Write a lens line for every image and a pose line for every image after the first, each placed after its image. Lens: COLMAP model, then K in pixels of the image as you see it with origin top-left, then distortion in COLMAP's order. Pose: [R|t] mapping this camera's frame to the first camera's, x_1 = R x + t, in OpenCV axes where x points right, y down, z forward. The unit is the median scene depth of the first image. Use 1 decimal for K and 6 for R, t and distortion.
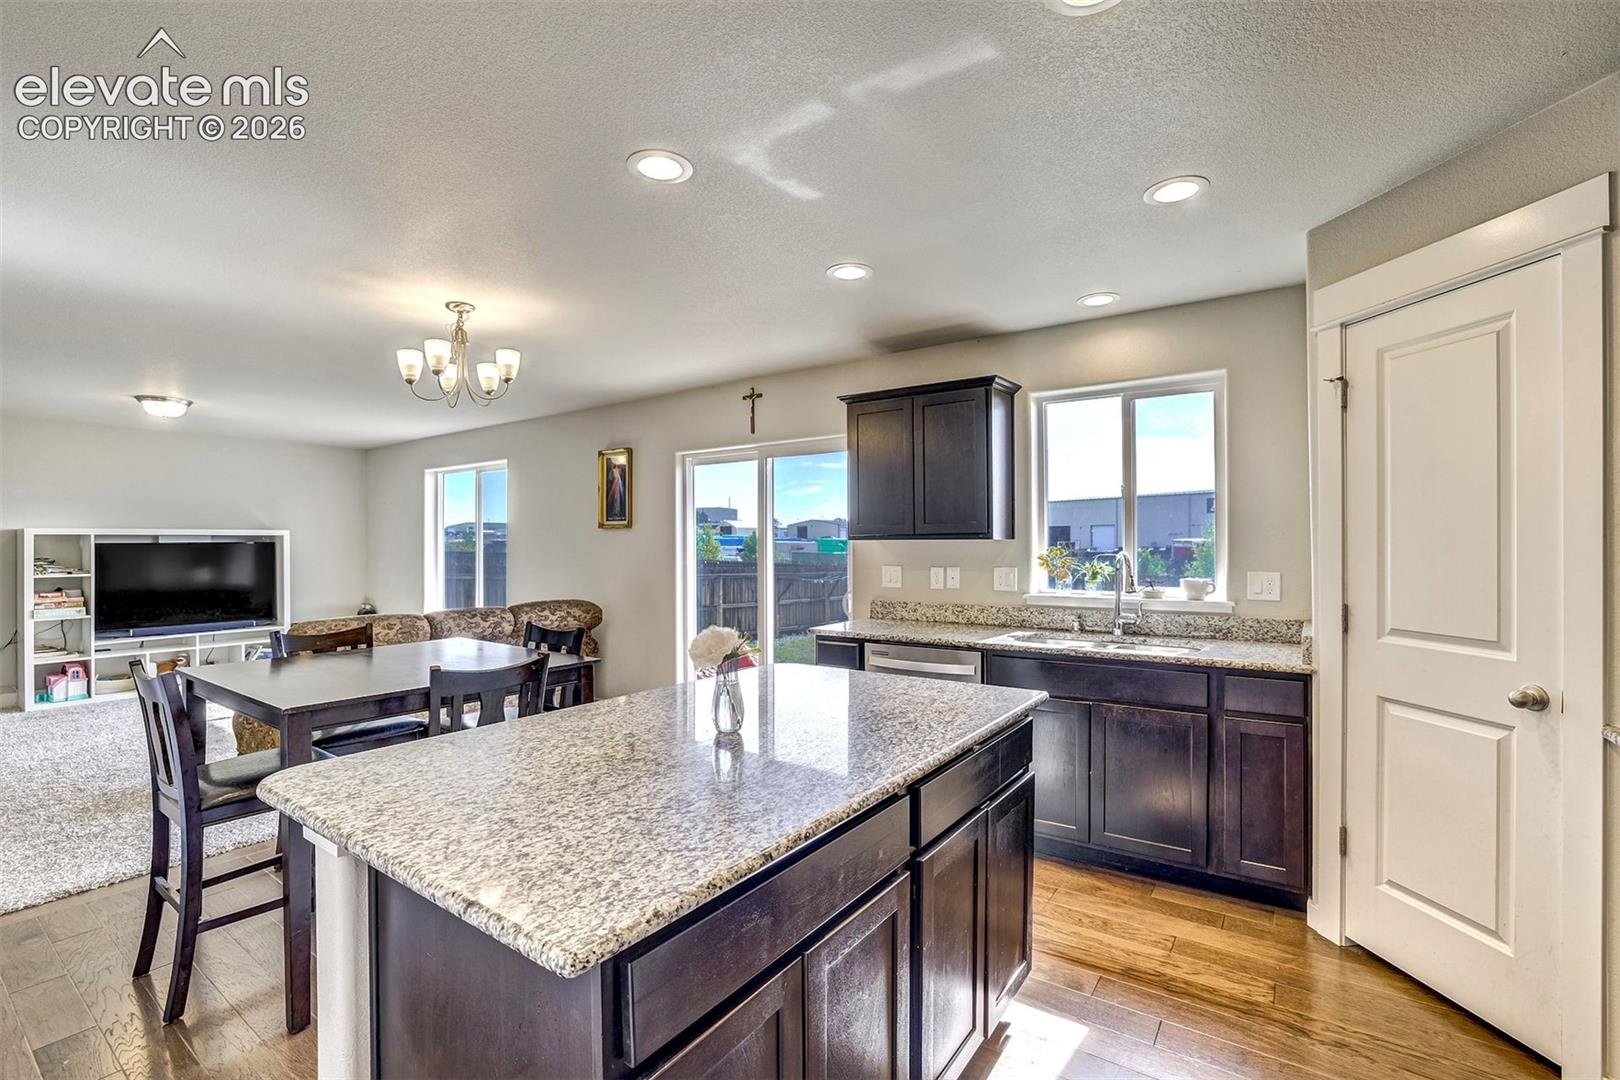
lens RADIAL K [[701.0, 0, 795.5], [0, 701.0, 545.6], [0, 0, 1]] dist [-0.030490, 0.011157]
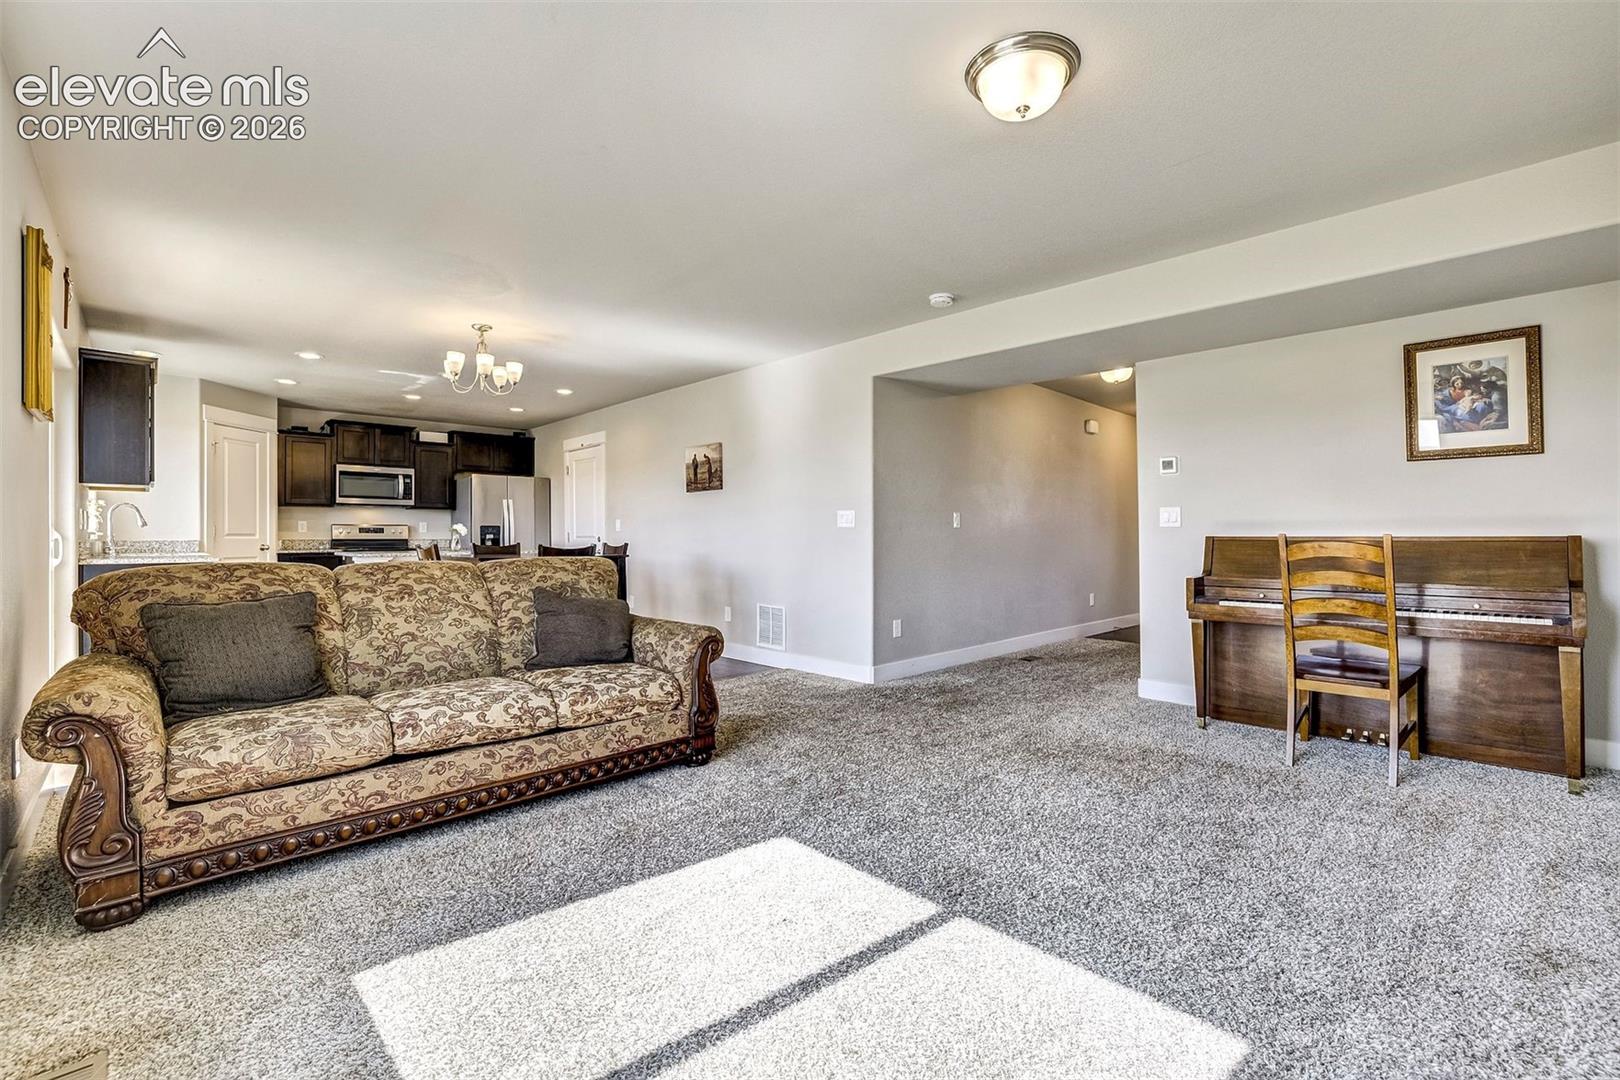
lens RADIAL K [[701.0, 0, 806.9], [0, 701.0, 522.2], [0, 0, 1]] dist [-0.030490, 0.011157]
pose [[-0.981541, 0.010068, 0.190985, -1.100082], [0.007003, 0.999836, -0.016719, 0.071684], [-0.191122, -0.015073, -0.981451, 1.783369]]
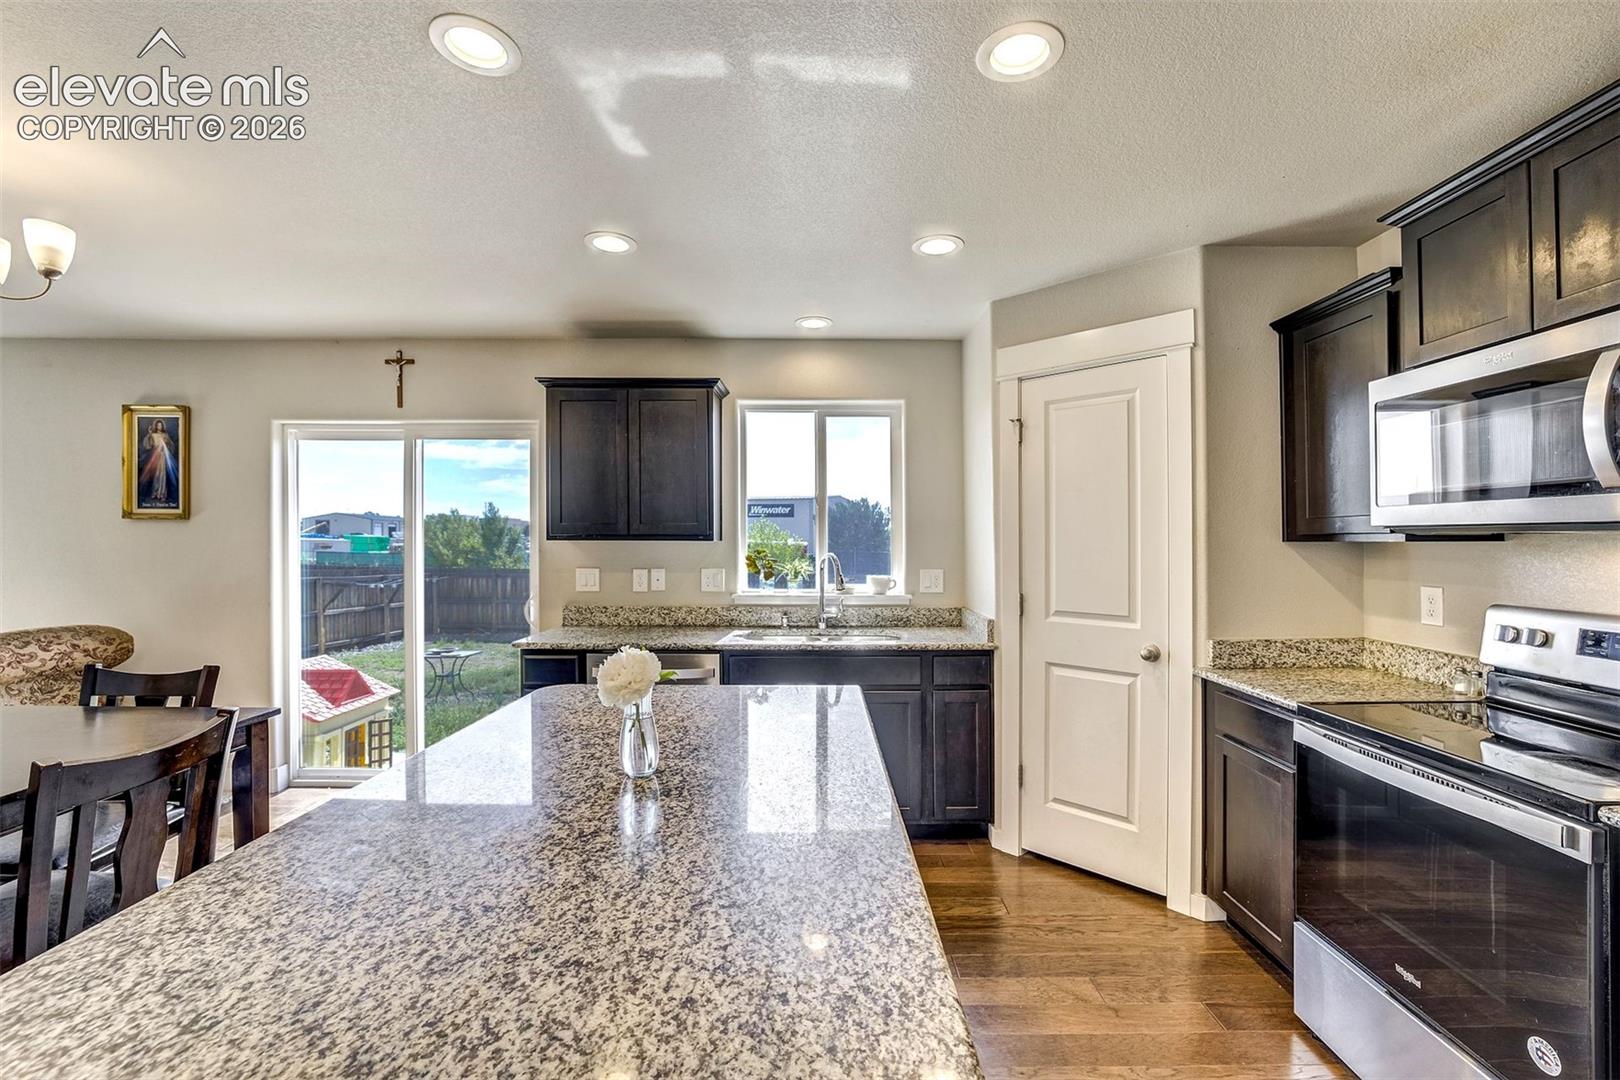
lens RADIAL K [[701.0, 0, 812.0], [0, 701.0, 540.6], [0, 0, 1]] dist [-0.030490, 0.011157]
pose [[0.817370, 0.007273, 0.576068, -0.158703], [-0.004133, 0.999969, -0.006761, -0.002487], [-0.576099, 0.003146, 0.817374, 0.083035]]
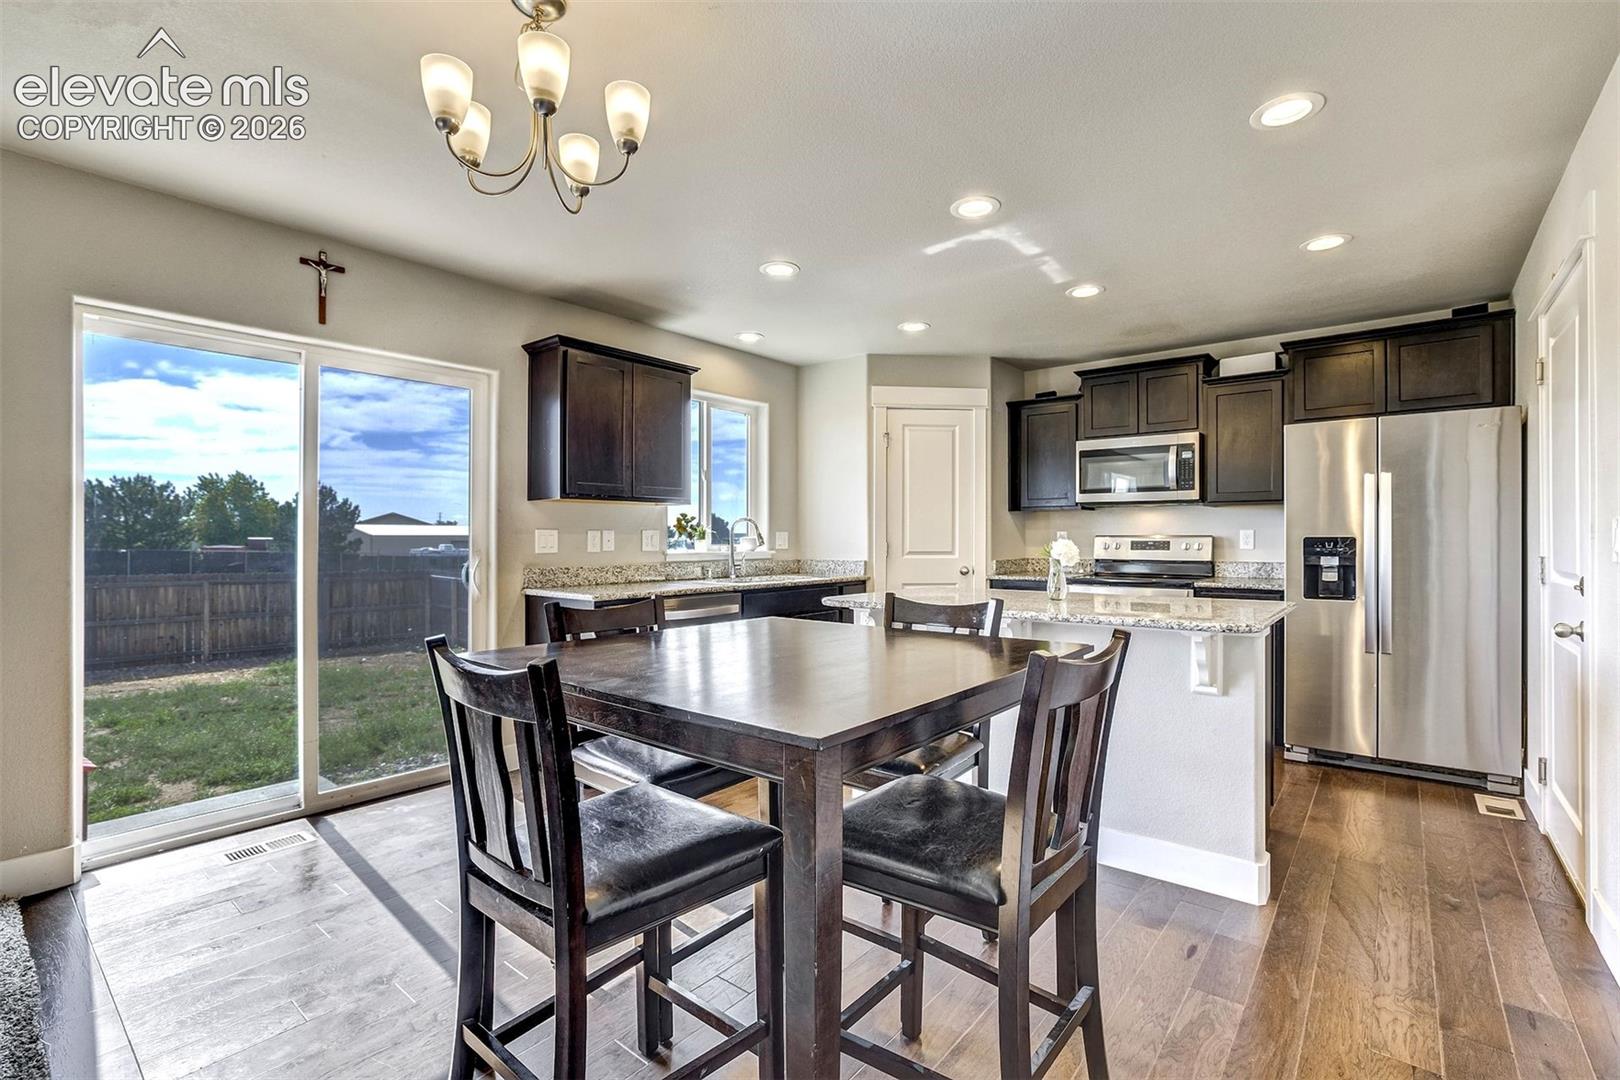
lens RADIAL K [[742.6, 0, 785.8], [0, 742.6, 554.4], [0, 0, 1]] dist [-0.017349, 0.006793]
pose [[0.084379, -0.015853, 0.996308, -0.812779], [0.003022, 0.999873, 0.015654, 0.047680], [-0.996429, 0.001690, 0.084416, 0.624285]]
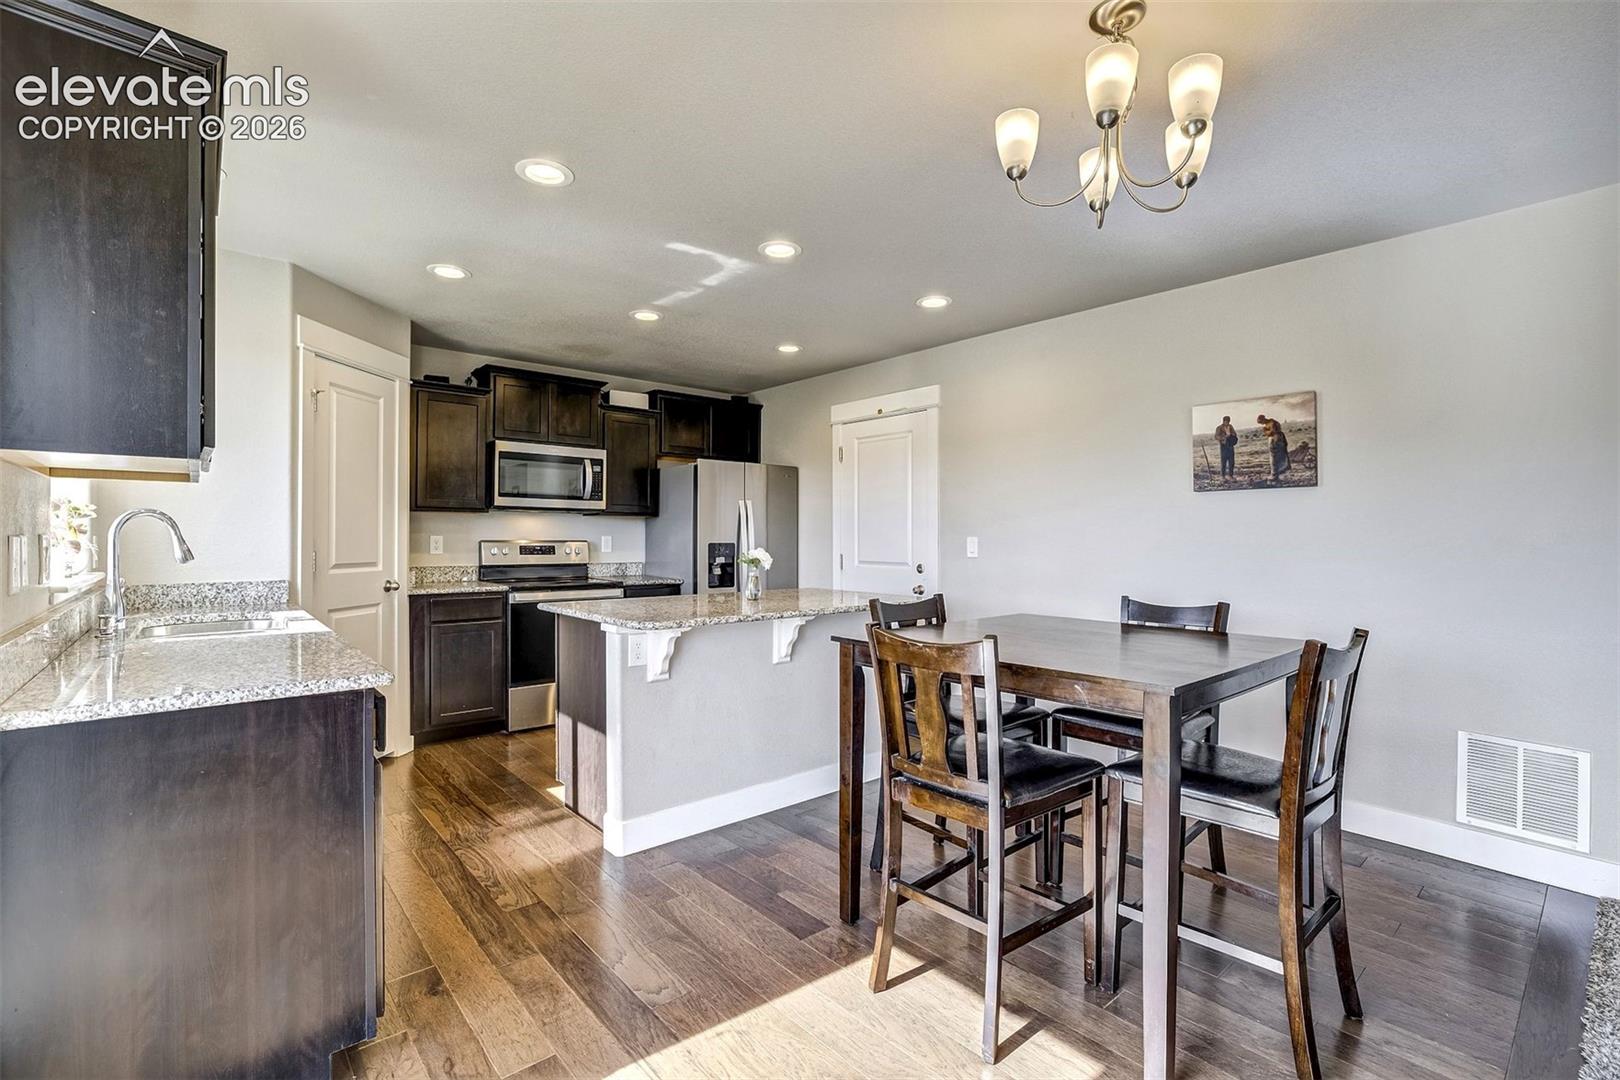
lens RADIAL K [[742.6, 0, 807.8], [0, 742.6, 539.4], [0, 0, 1]] dist [-0.017349, 0.006793]
pose [[-0.967618, -0.003192, 0.252397, -0.316042], [-0.001687, 0.999979, 0.006181, 0.027391], [-0.252412, 0.005556, -0.967604, 1.235893]]
